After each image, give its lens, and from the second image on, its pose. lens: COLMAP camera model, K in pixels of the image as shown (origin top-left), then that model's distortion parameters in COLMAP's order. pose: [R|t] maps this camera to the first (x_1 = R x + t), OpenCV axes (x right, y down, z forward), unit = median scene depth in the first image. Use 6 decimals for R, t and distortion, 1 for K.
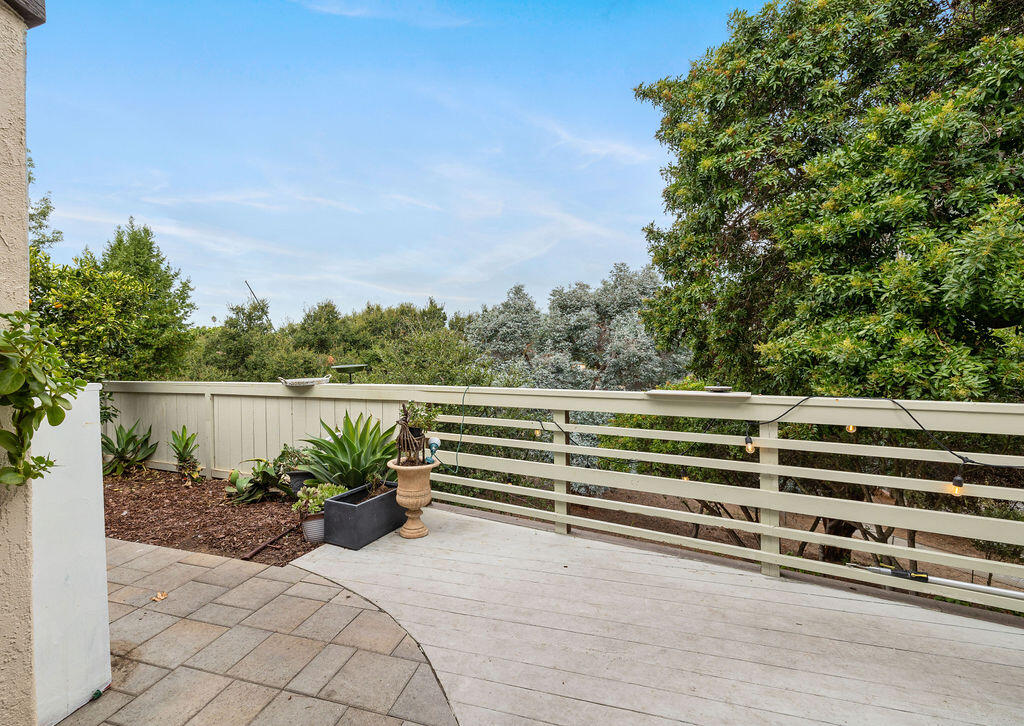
lens RADIAL K [[481.5, 0, 492.1], [0, 481.5, 361.3], [0, 0, 1]] dist [0.002099, -0.000353]
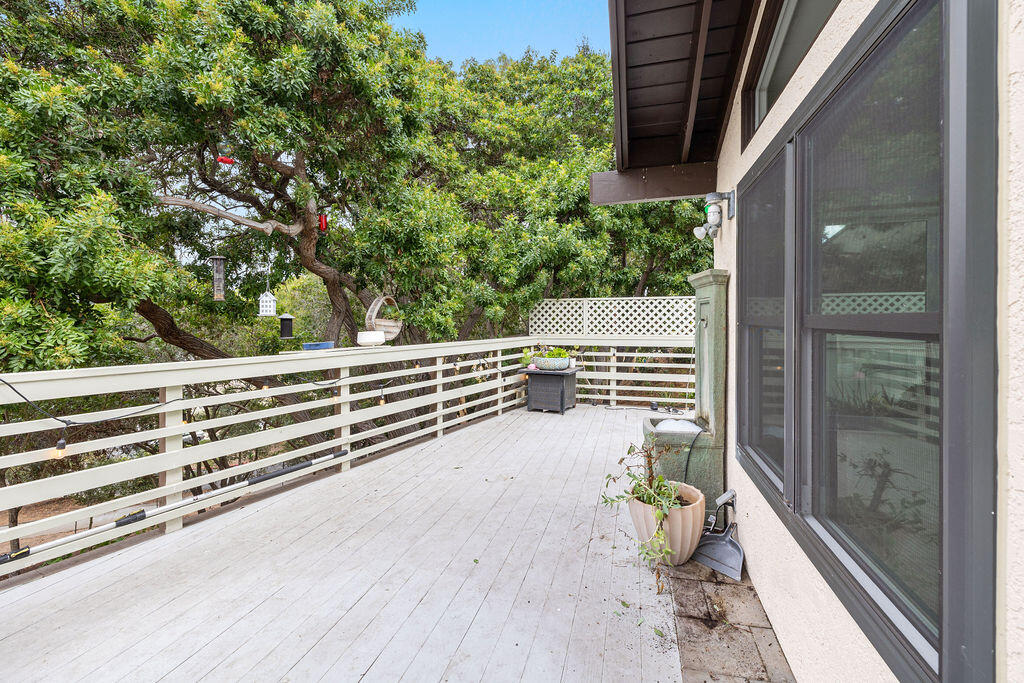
lens RADIAL K [[437.7, 0, 527.3], [0, 437.7, 330.8], [0, 0, 1]] dist [0.000955, -0.000057]
pose [[-0.079773, -0.008102, 0.996780, -0.085743], [0.010793, 0.999901, 0.008991, 0.000430], [-0.996755, 0.011475, -0.079678, 0.055083]]
